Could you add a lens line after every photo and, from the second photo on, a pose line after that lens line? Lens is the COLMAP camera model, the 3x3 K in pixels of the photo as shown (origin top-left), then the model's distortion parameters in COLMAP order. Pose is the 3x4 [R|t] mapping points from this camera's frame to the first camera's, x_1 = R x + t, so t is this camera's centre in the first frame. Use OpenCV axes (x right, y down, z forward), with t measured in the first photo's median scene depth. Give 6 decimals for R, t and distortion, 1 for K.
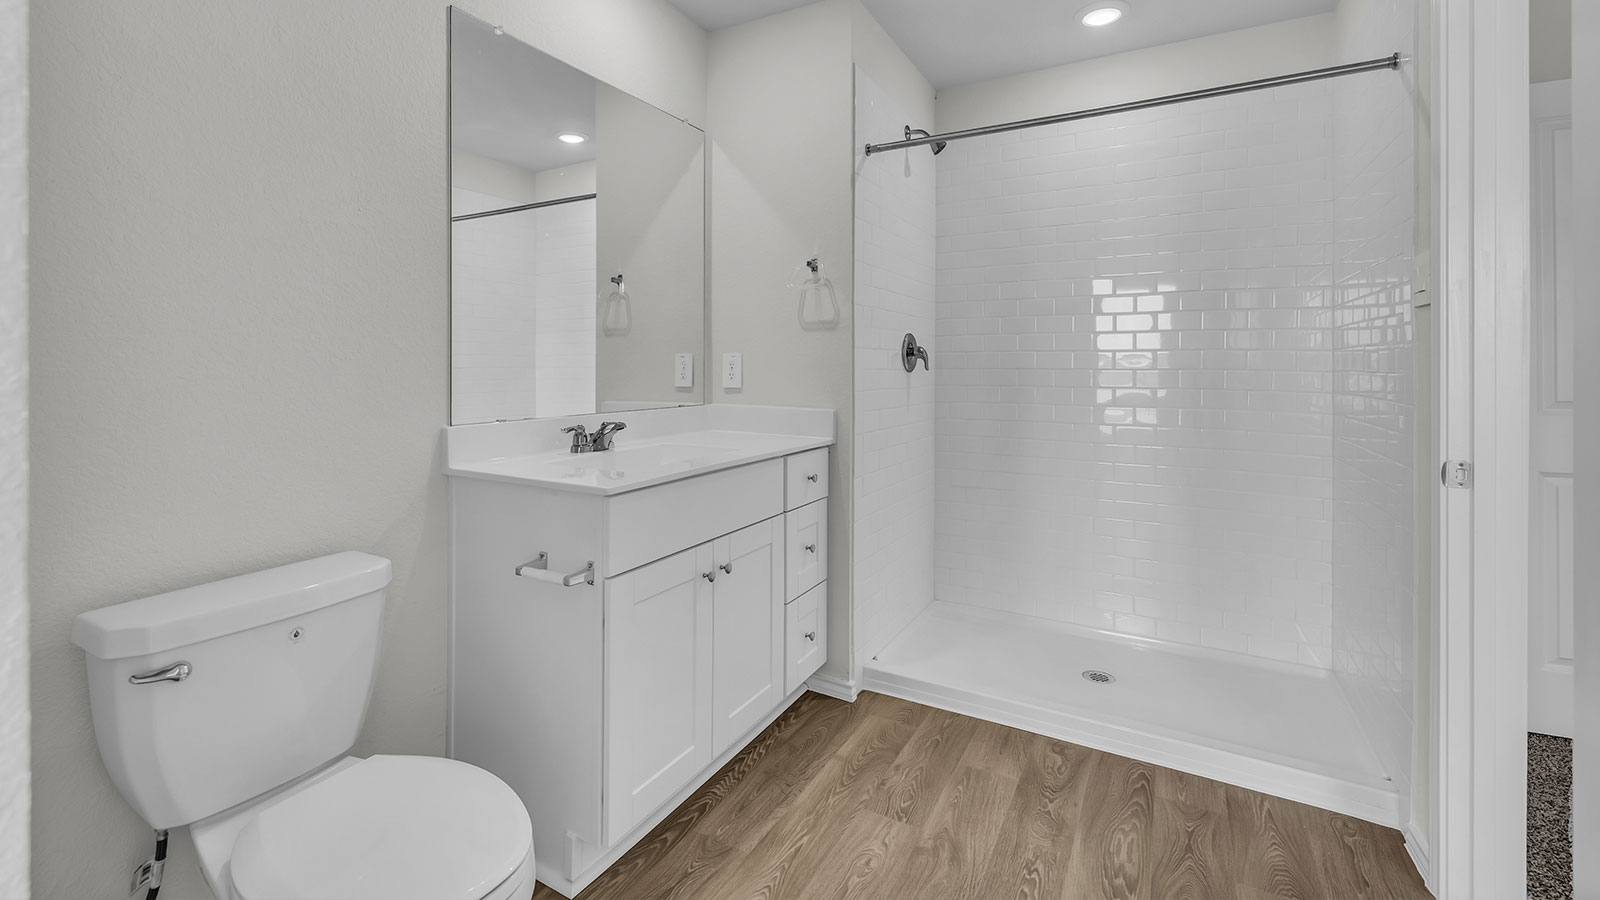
lens RADIAL K [[682.9, 0, 792.0], [0, 682.9, 366.3], [0, 0, 1]] dist [0.003567, 0.001139]
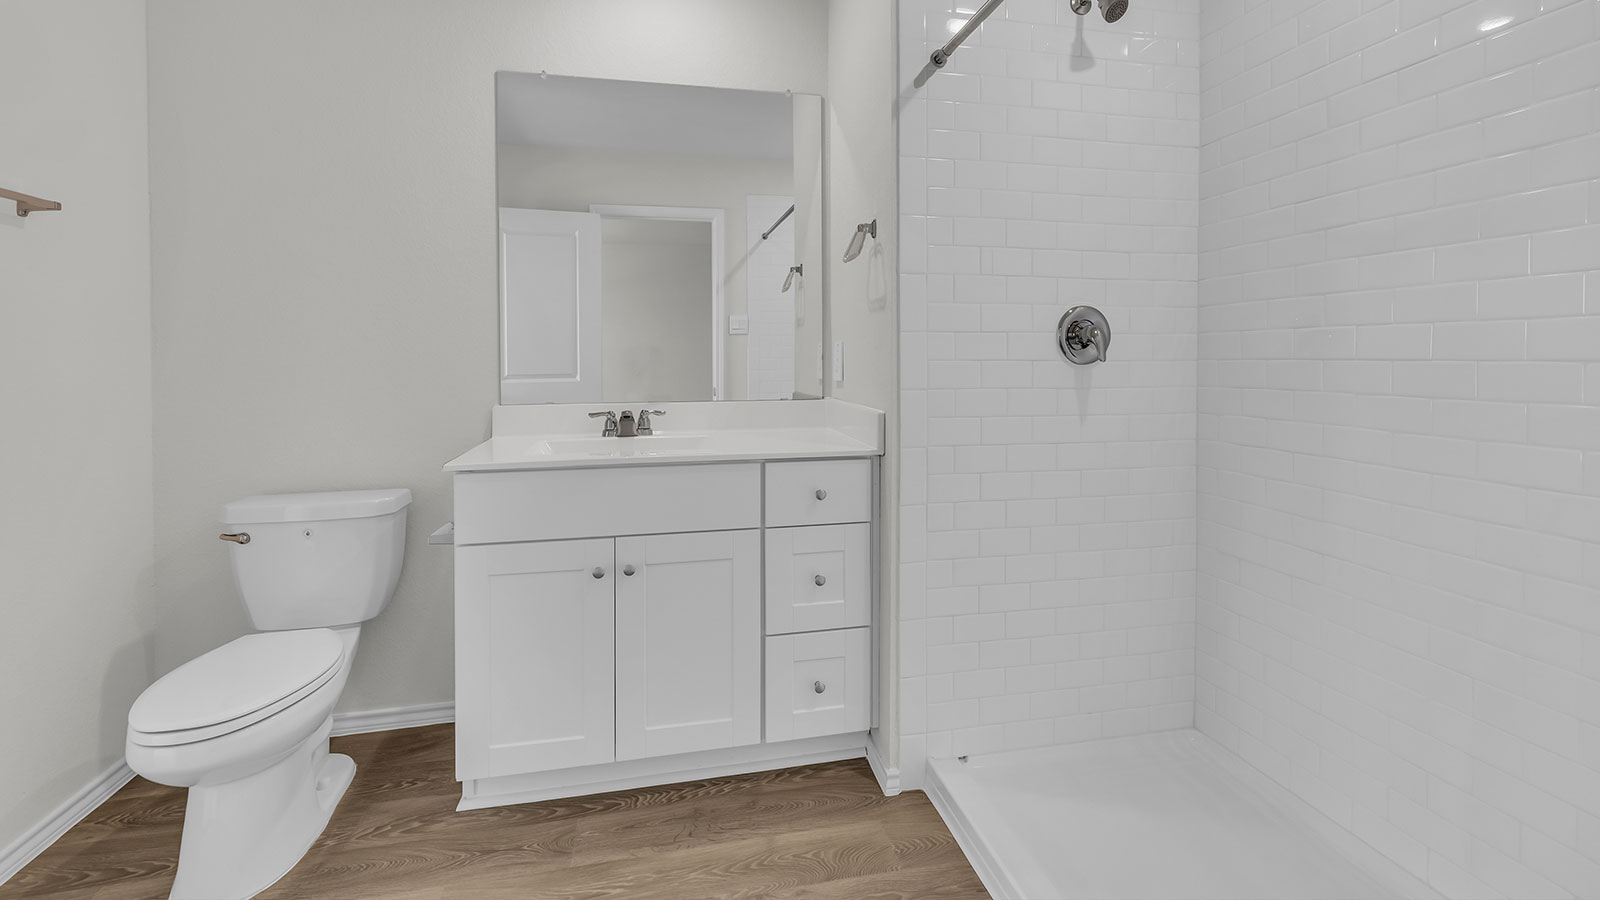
lens RADIAL K [[682.9, 0, 787.1], [0, 682.9, 364.0], [0, 0, 1]] dist [0.003567, 0.001139]
pose [[0.657036, 0.007374, -0.753823, 0.681815], [0.003746, 0.999908, 0.013046, -0.002315], [0.753850, -0.011395, 0.656948, 0.485877]]
